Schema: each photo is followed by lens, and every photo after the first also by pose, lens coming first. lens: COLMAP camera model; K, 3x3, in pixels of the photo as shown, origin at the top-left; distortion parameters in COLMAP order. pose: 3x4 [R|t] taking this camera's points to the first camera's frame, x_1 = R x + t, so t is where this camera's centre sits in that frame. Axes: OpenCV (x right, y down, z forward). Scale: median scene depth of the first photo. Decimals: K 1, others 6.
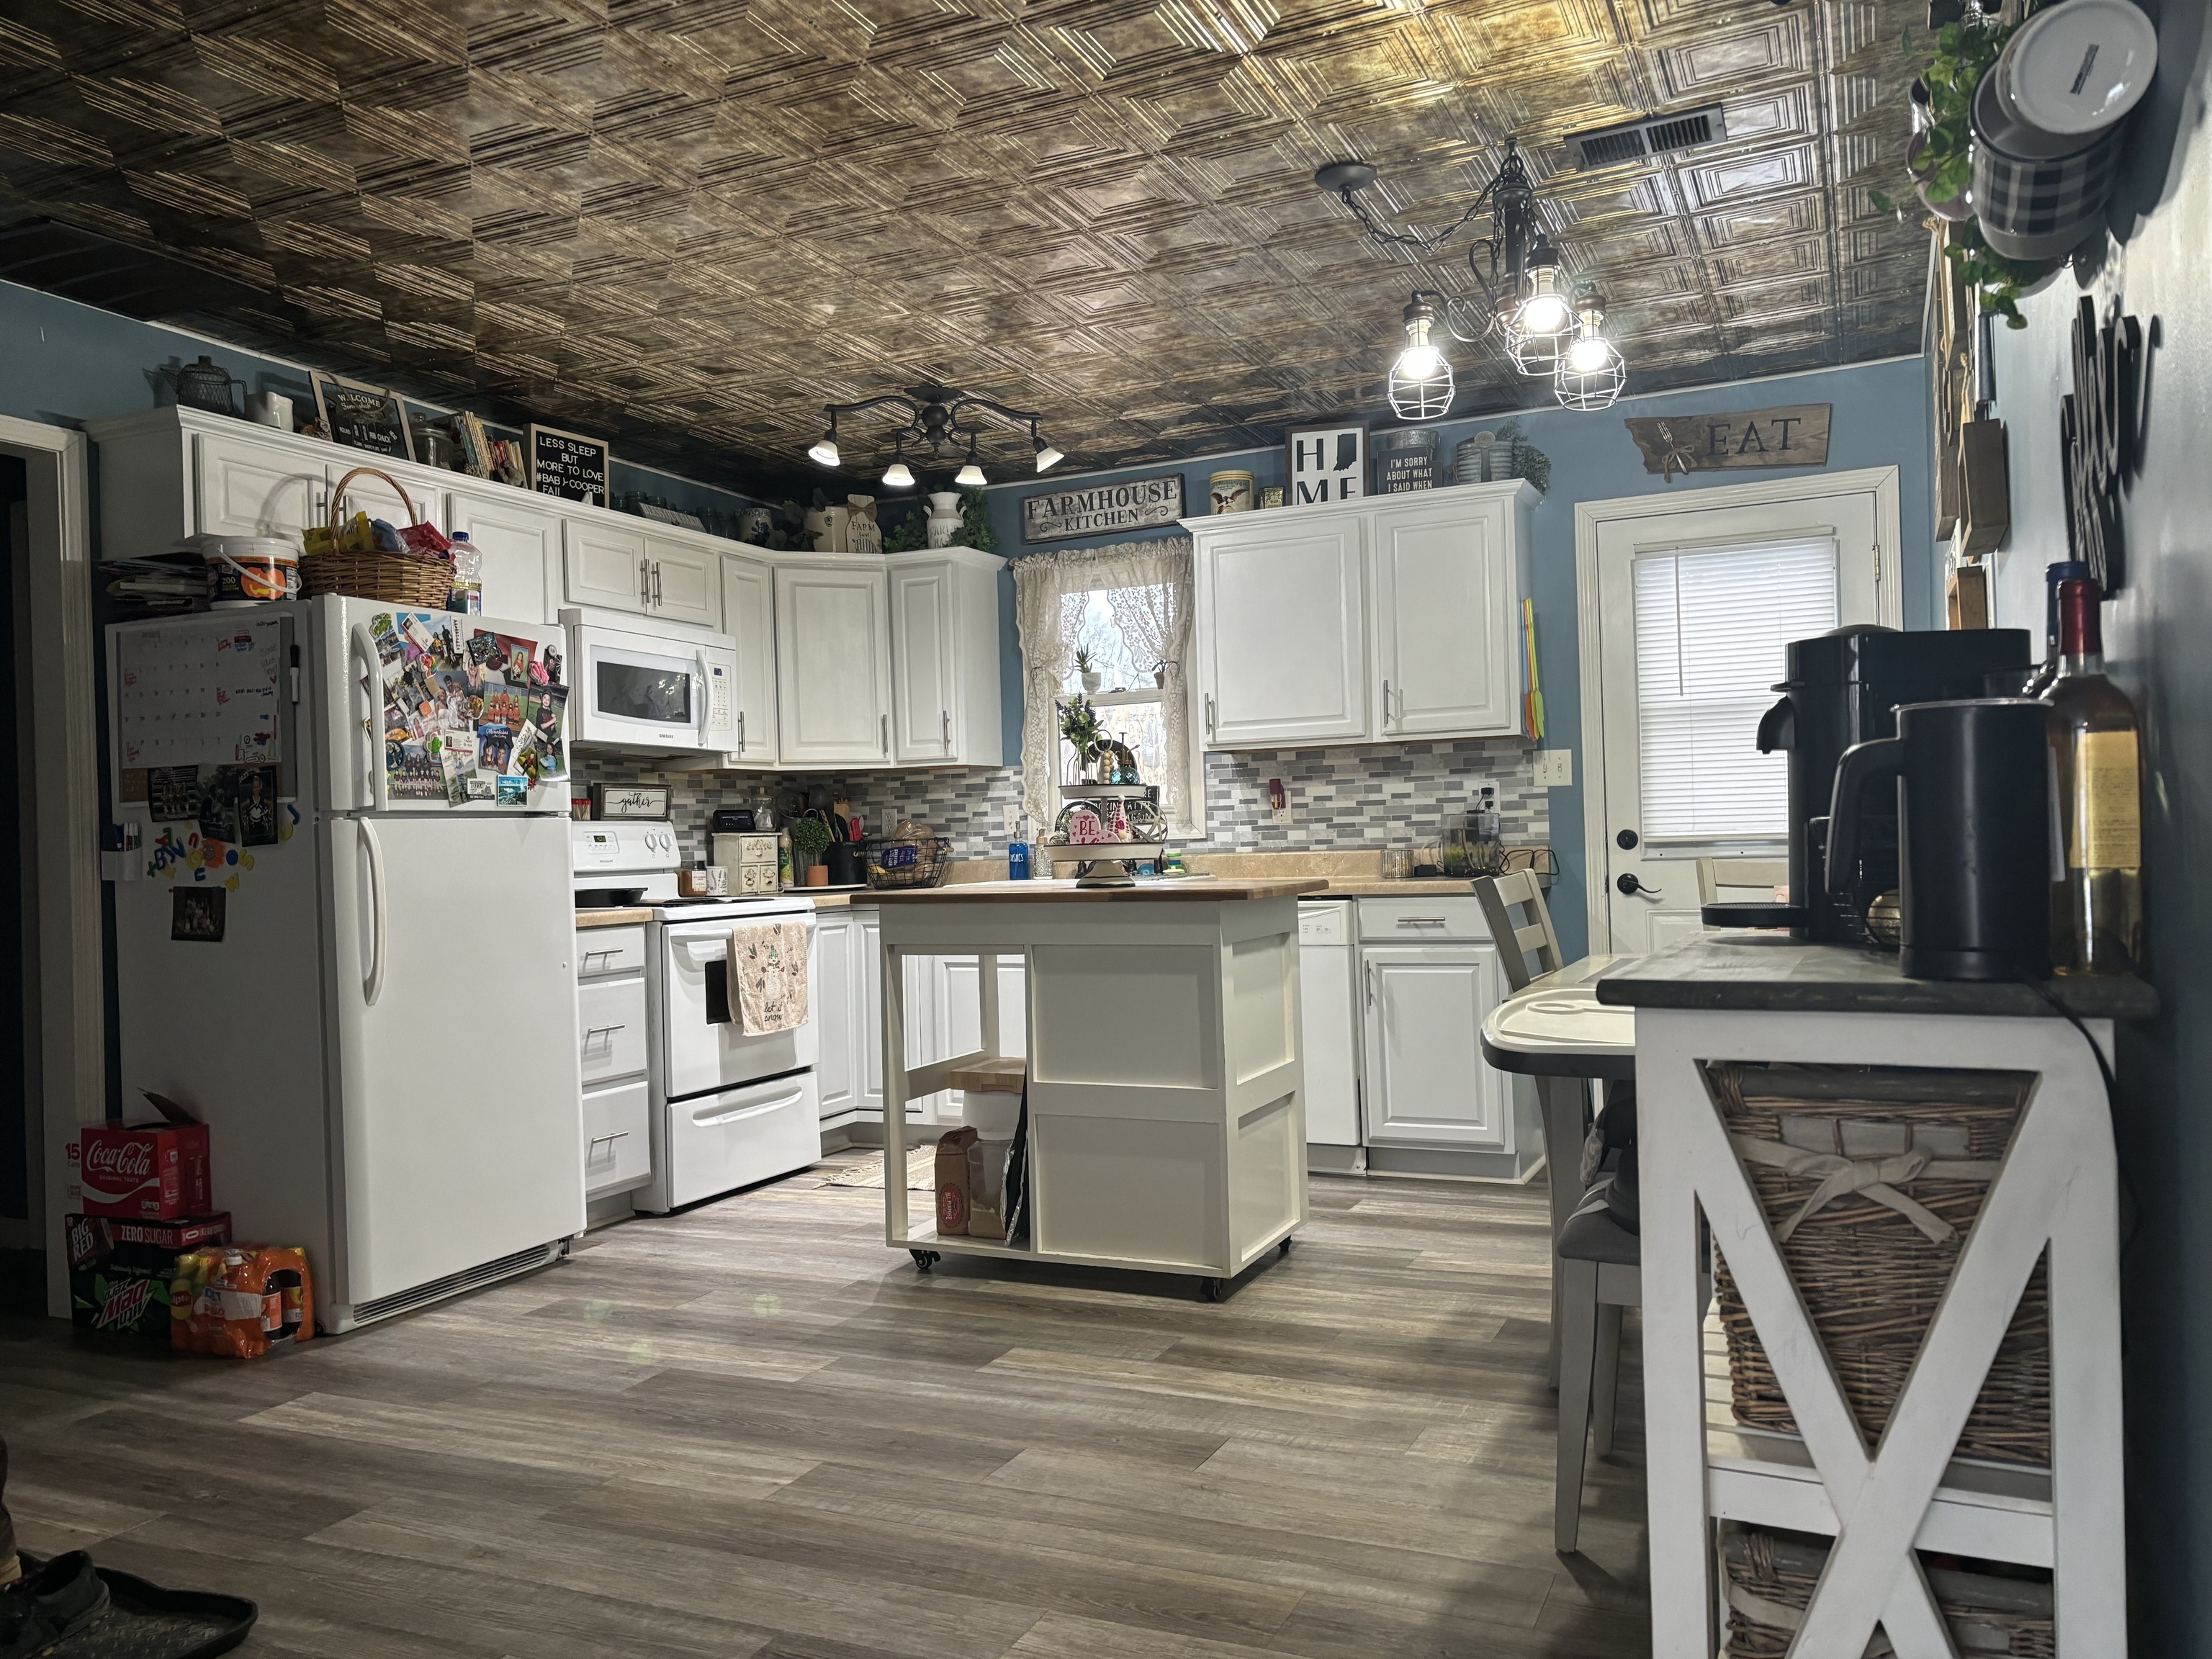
lens RADIAL K [[1647.5, 0, 1109.0], [0, 1647.5, 852.9], [0, 0, 1]] dist [0.152546, 0.000520]
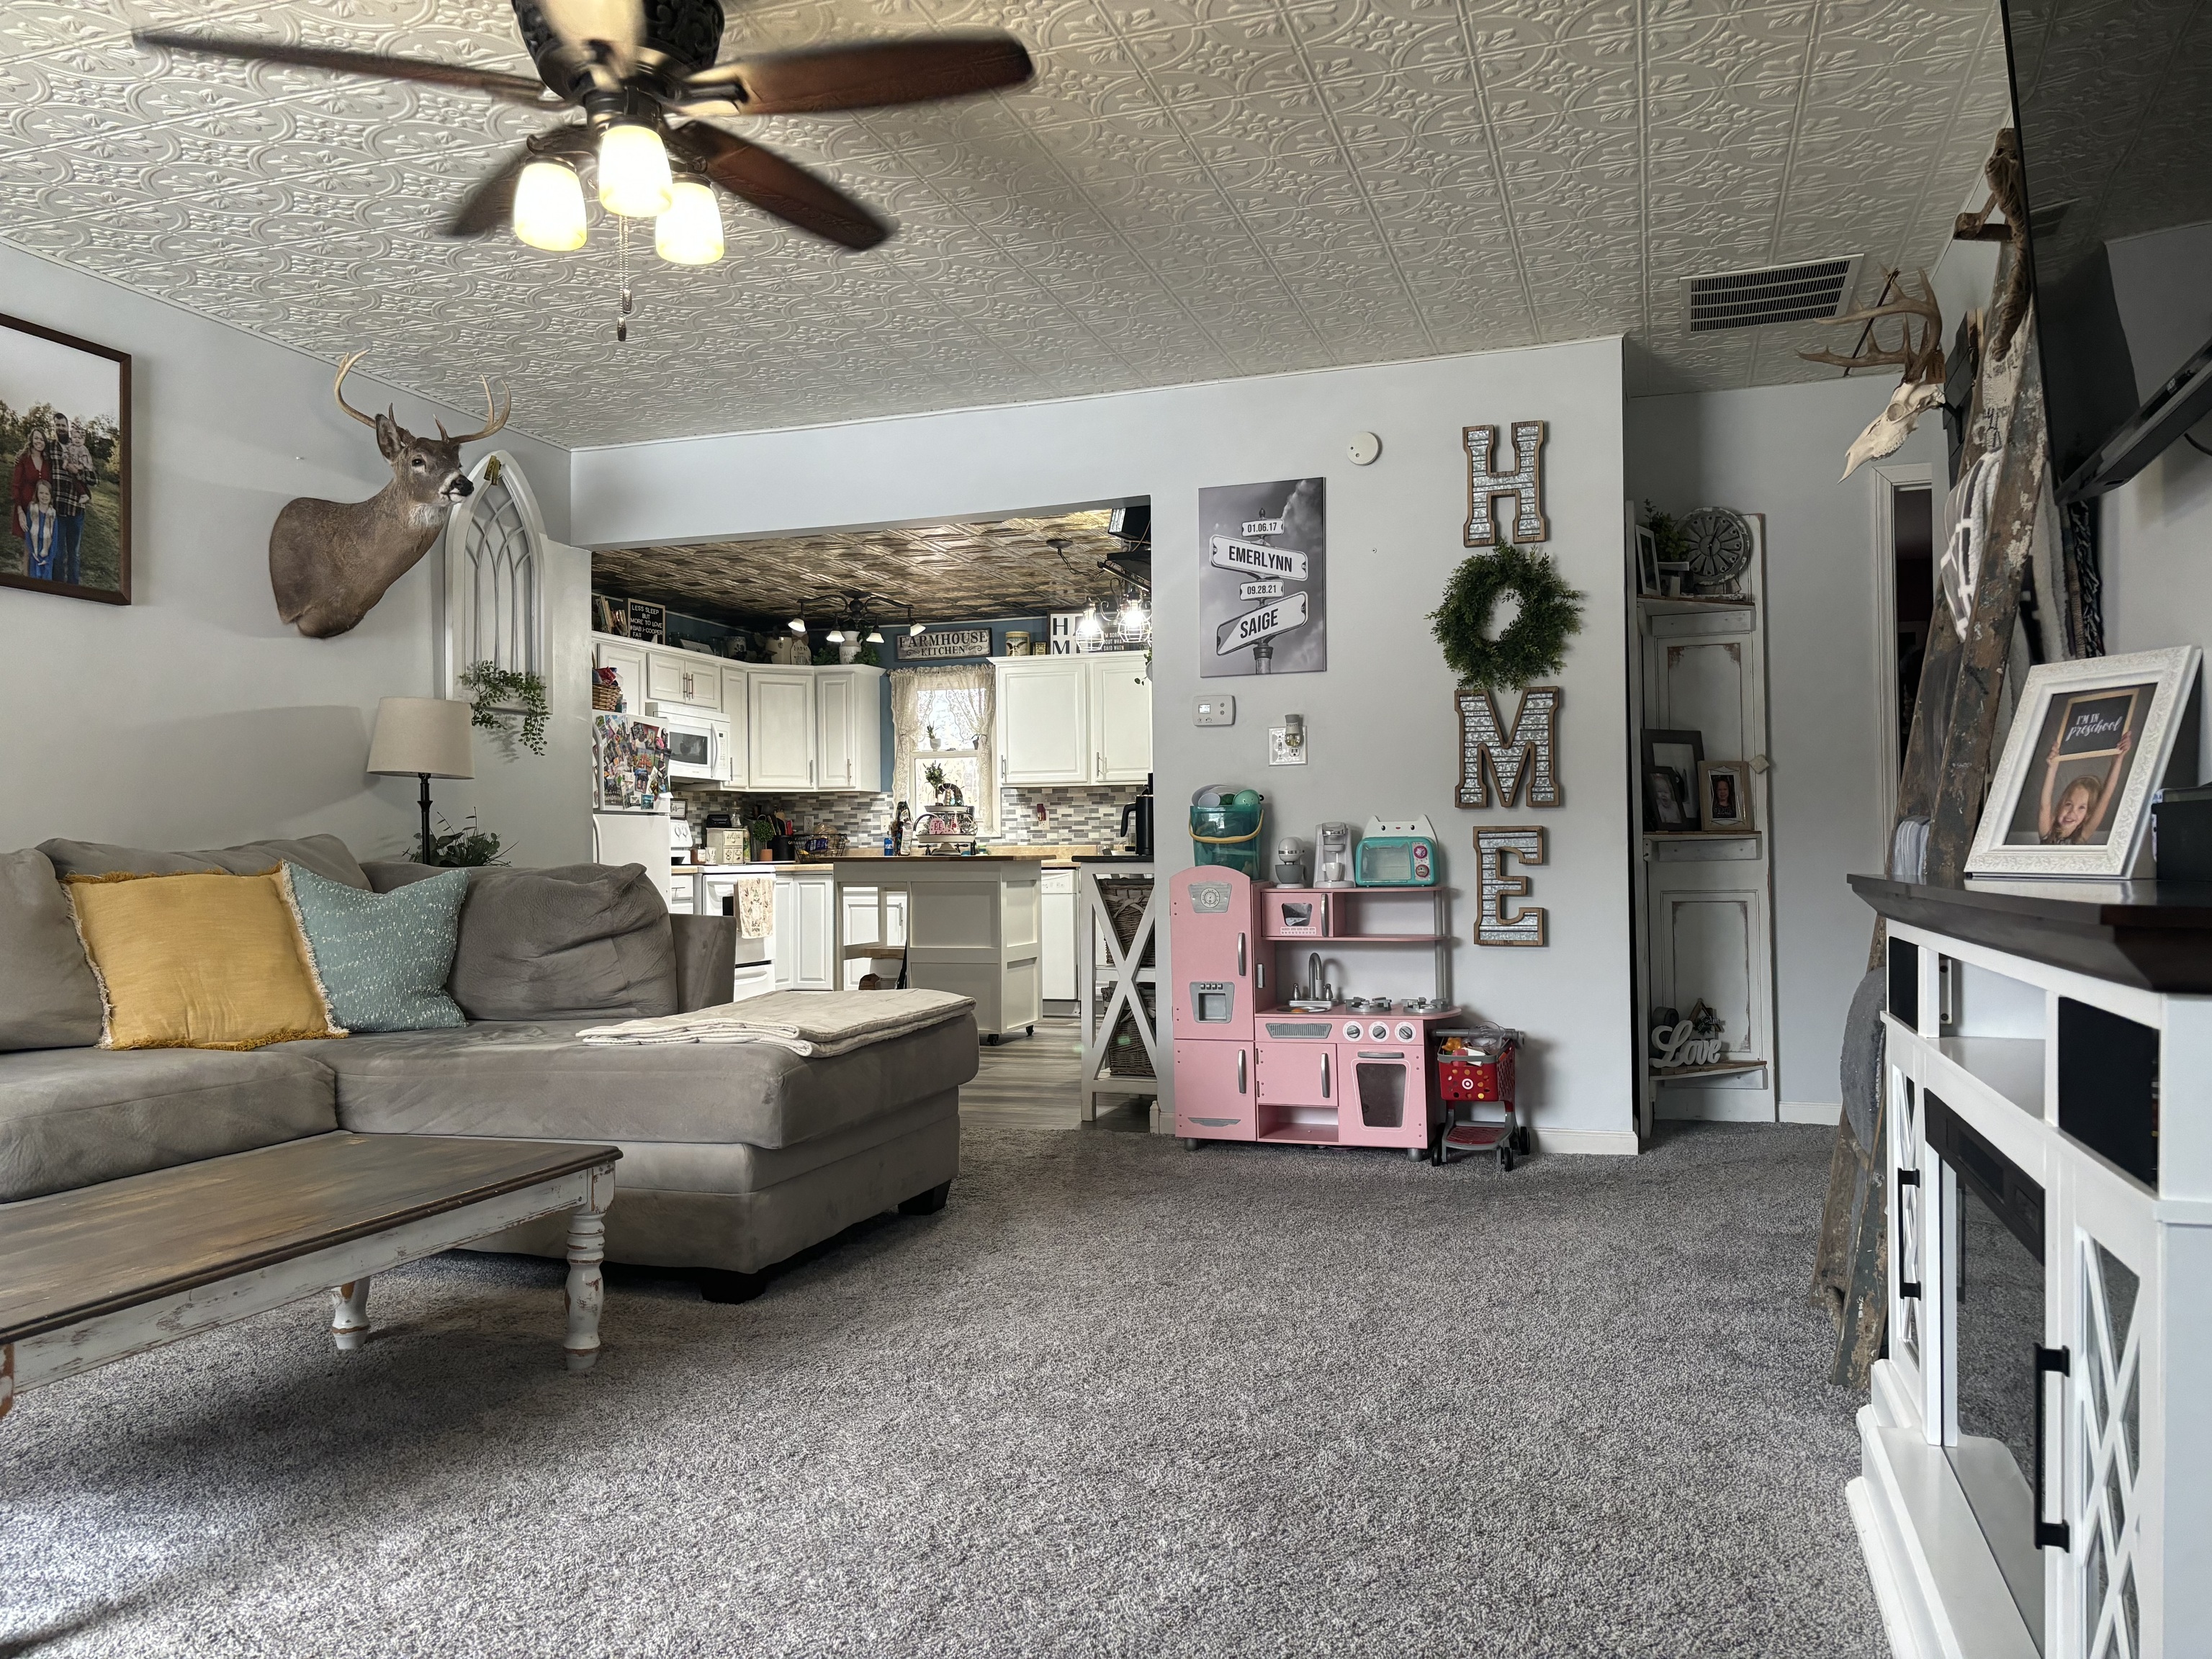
lens RADIAL K [[1647.5, 0, 1109.0], [0, 1647.5, 852.9], [0, 0, 1]] dist [0.152546, 0.000520]
pose [[0.993604, 0.019943, 0.111150, -0.021197], [-0.018735, 0.999754, -0.011903, 0.027451], [-0.111360, 0.009744, 0.993732, -0.763474]]
